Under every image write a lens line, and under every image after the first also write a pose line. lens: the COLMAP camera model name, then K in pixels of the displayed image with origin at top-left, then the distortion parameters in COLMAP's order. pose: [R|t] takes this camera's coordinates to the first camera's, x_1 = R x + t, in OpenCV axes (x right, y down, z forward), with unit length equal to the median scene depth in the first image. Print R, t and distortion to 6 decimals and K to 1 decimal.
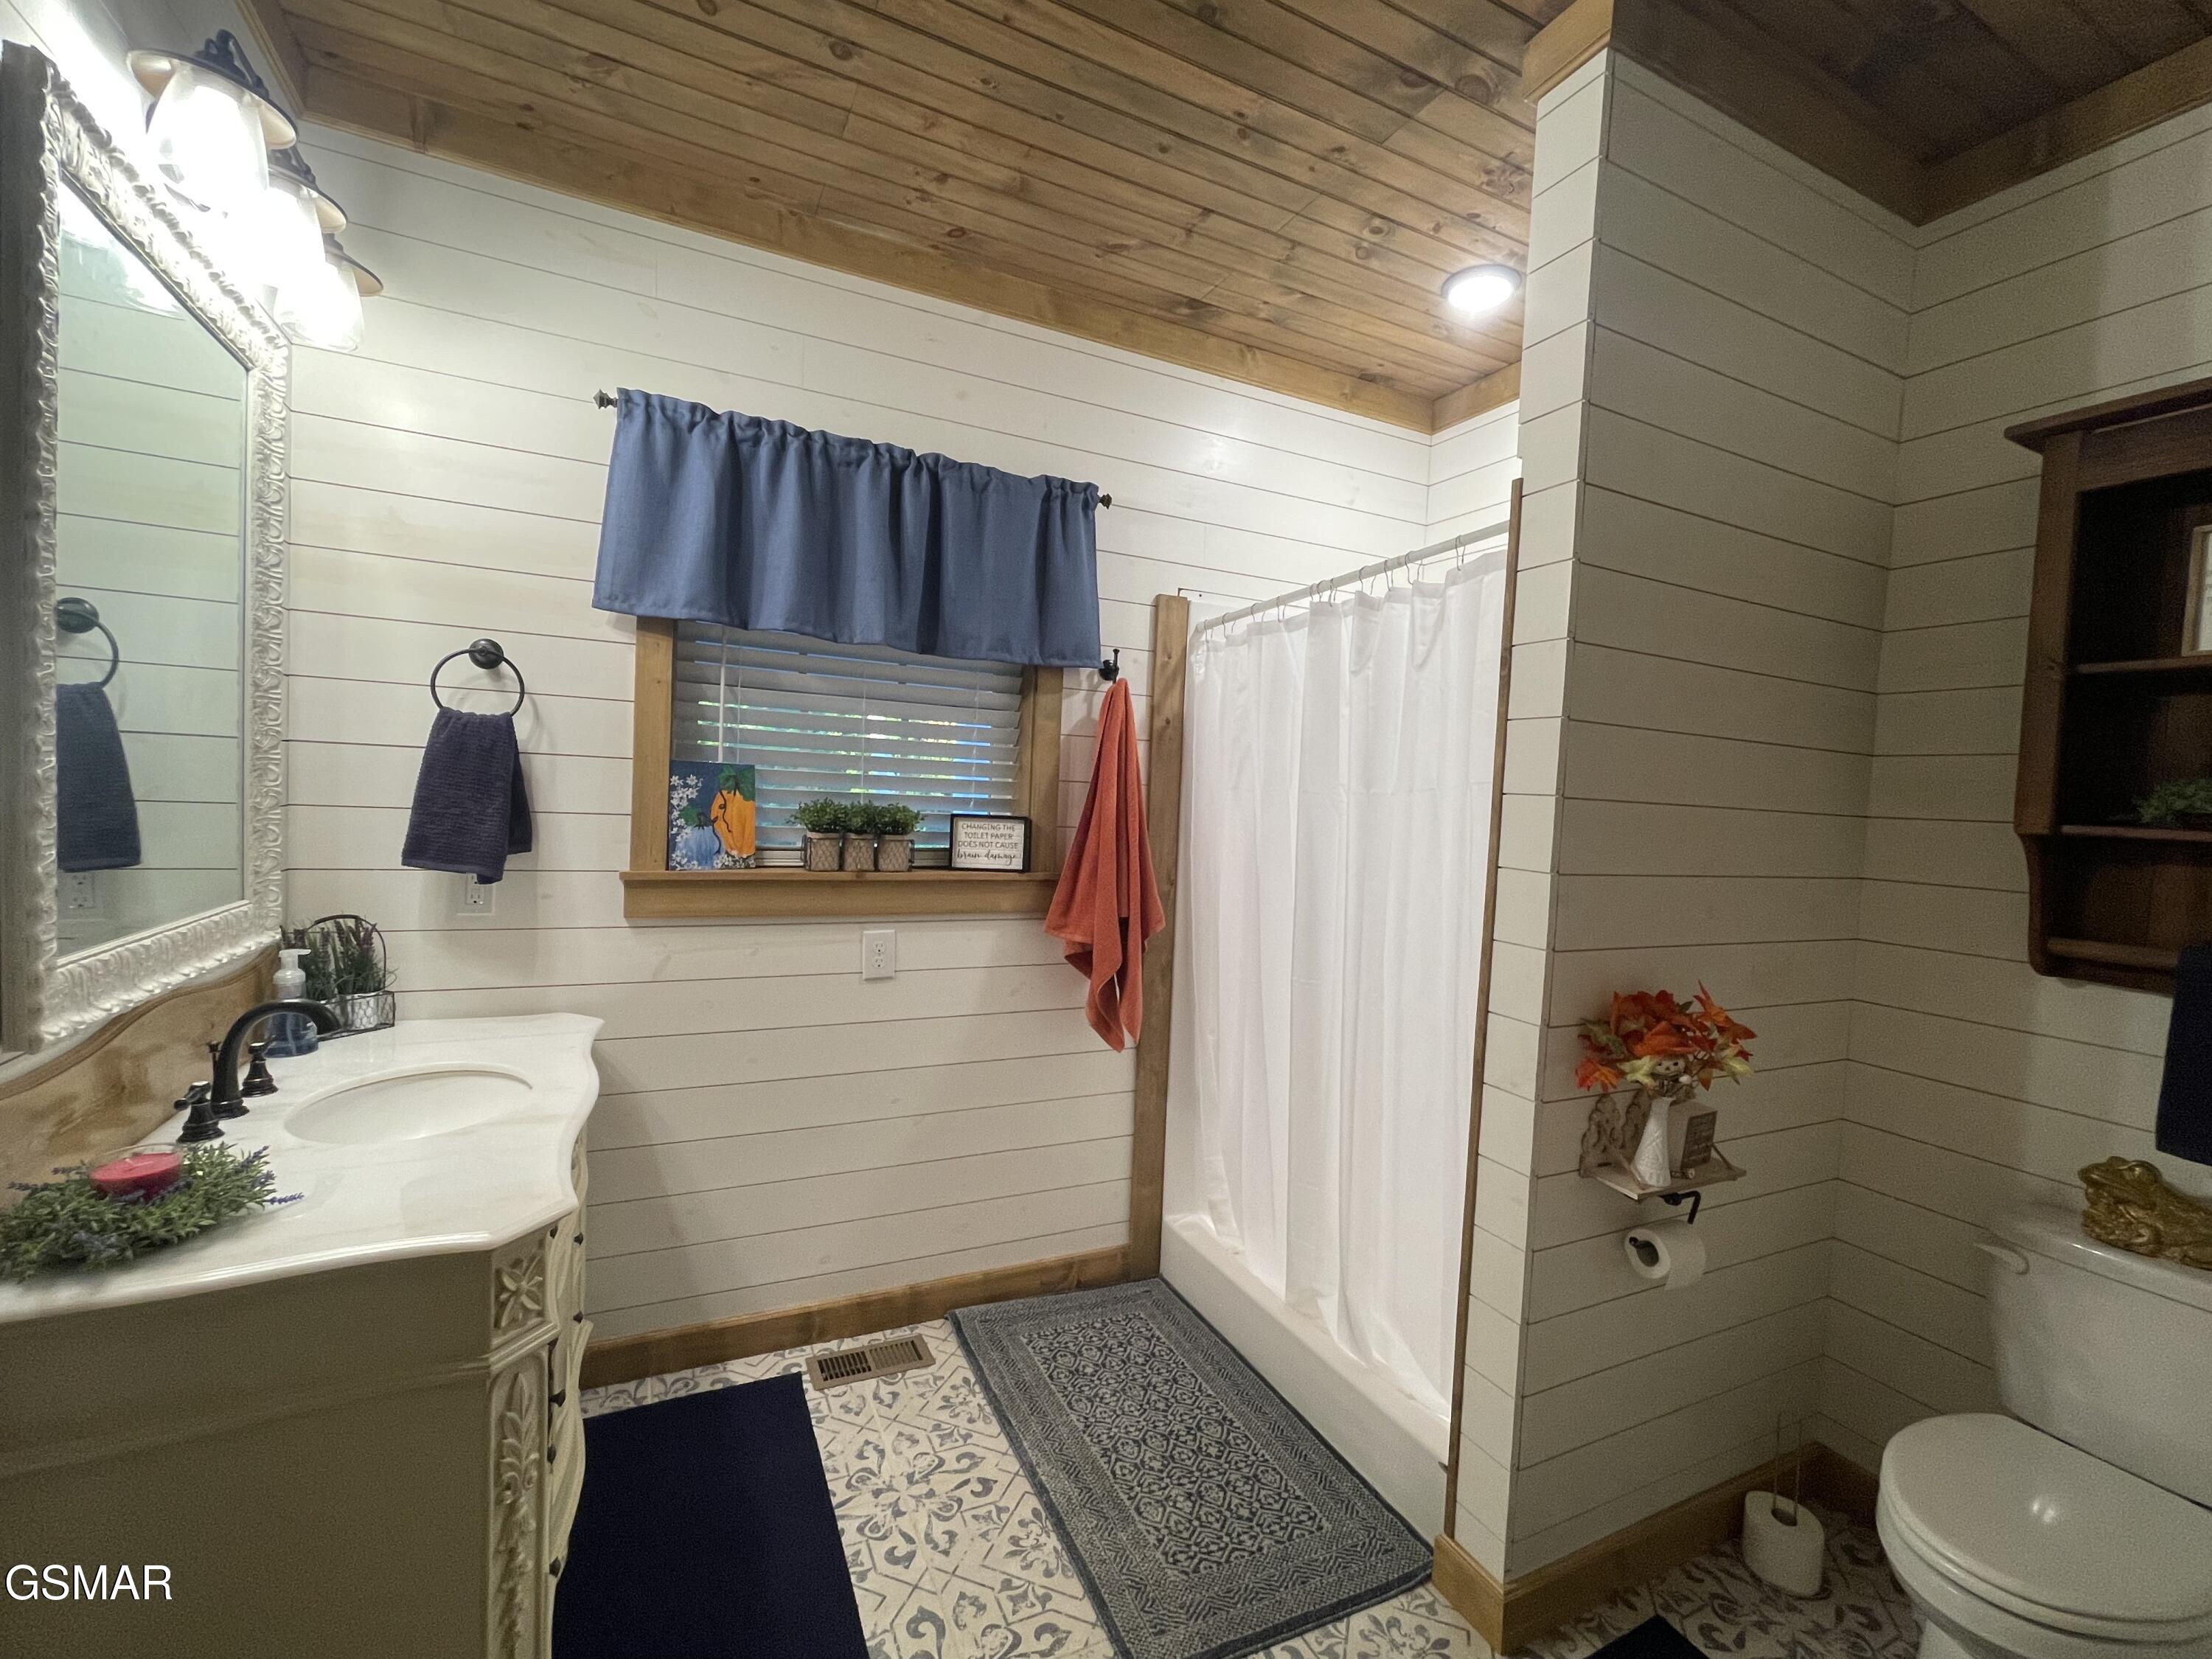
lens RADIAL K [[903.7, 0, 1100.3], [0, 903.7, 815.9], [0, 0, 1]] dist [-0.000158, 0.000073]
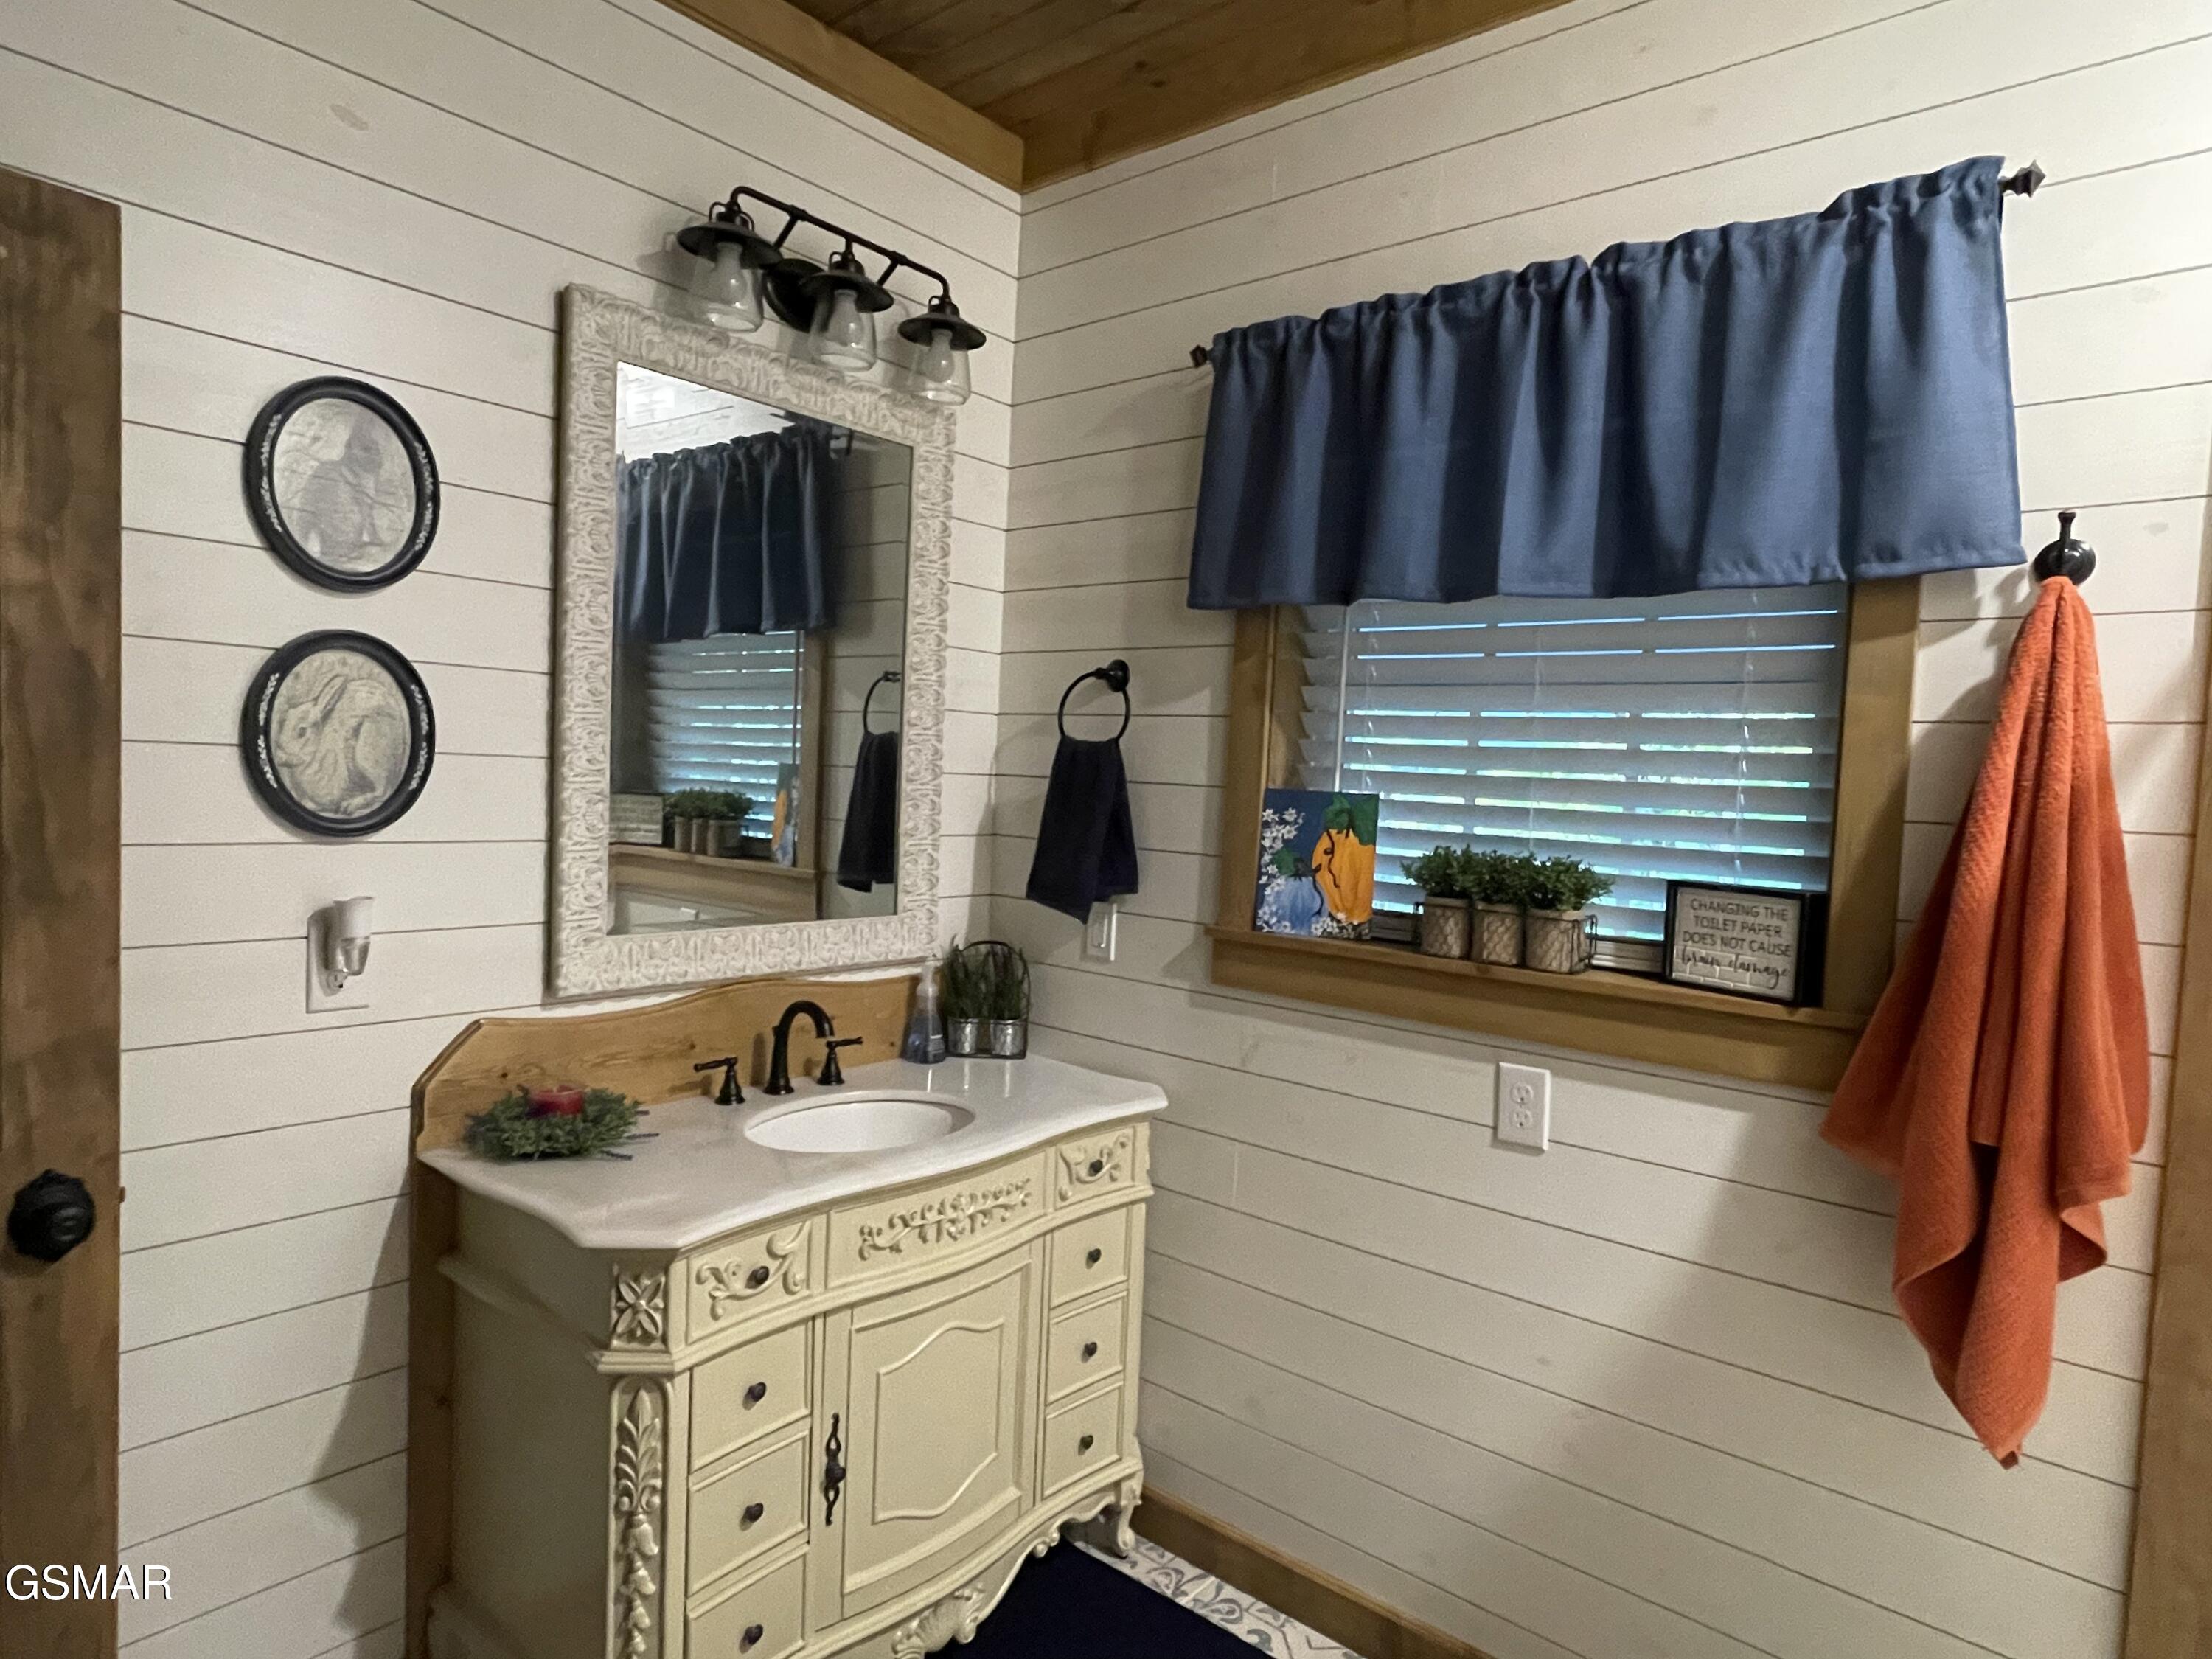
lens RADIAL K [[1220.2, 0, 1106.0], [0, 1220.2, 829.5], [0, 0, 1]] dist [-0.011666, 0.000526]
pose [[0.437713, 0.012387, -0.899029, 0.383143], [-0.051344, 0.998618, -0.011239, -0.007579], [0.897648, 0.051079, 0.437744, 0.407365]]
